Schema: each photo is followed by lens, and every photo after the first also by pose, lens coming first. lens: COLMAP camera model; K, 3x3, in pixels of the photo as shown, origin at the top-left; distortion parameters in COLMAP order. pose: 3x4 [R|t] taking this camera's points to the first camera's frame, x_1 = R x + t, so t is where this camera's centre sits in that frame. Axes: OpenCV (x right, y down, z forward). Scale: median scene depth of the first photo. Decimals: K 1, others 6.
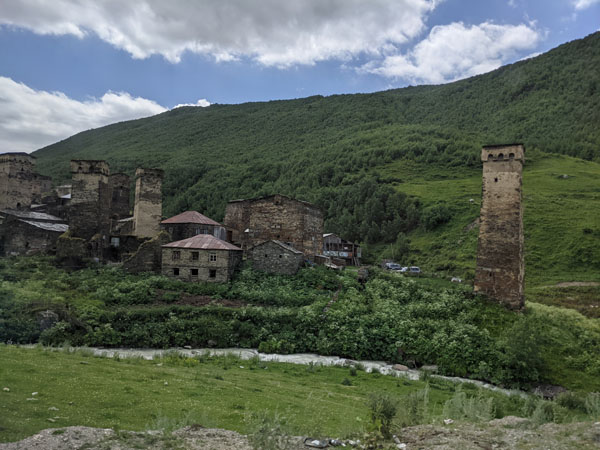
lens RADIAL K [[472.1, 0, 294.2], [0, 472.1, 230.5], [0, 0, 1]] dist [0.035160, -0.063037]
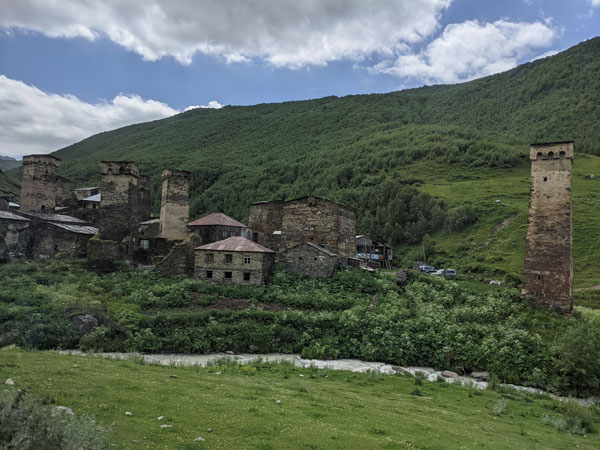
lens RADIAL K [[472.1, 0, 297.4], [0, 472.1, 241.8], [0, 0, 1]] dist [0.035160, -0.063037]
pose [[0.999841, -0.002195, -0.017721, -0.045844], [0.002543, 0.999804, 0.019609, 0.000061], [0.017675, -0.019651, 0.999651, 0.023275]]
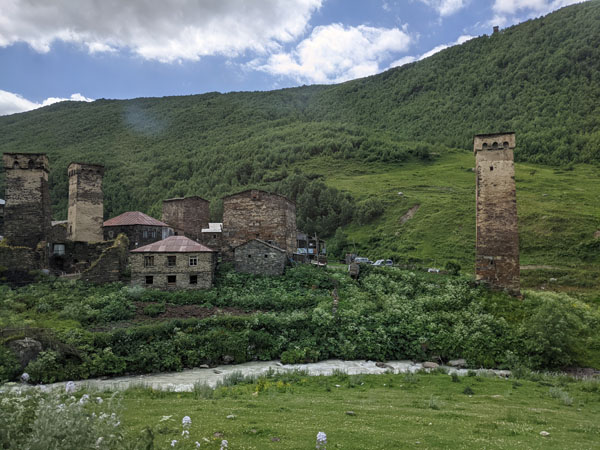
lens RADIAL K [[472.1, 0, 289.0], [0, 472.1, 237.7], [0, 0, 1]] dist [0.035160, -0.063037]
pose [[0.976172, -0.043913, 0.212506, -0.167098], [0.039980, 0.998941, 0.022773, -0.000363], [-0.213281, -0.013734, 0.976894, 0.086653]]
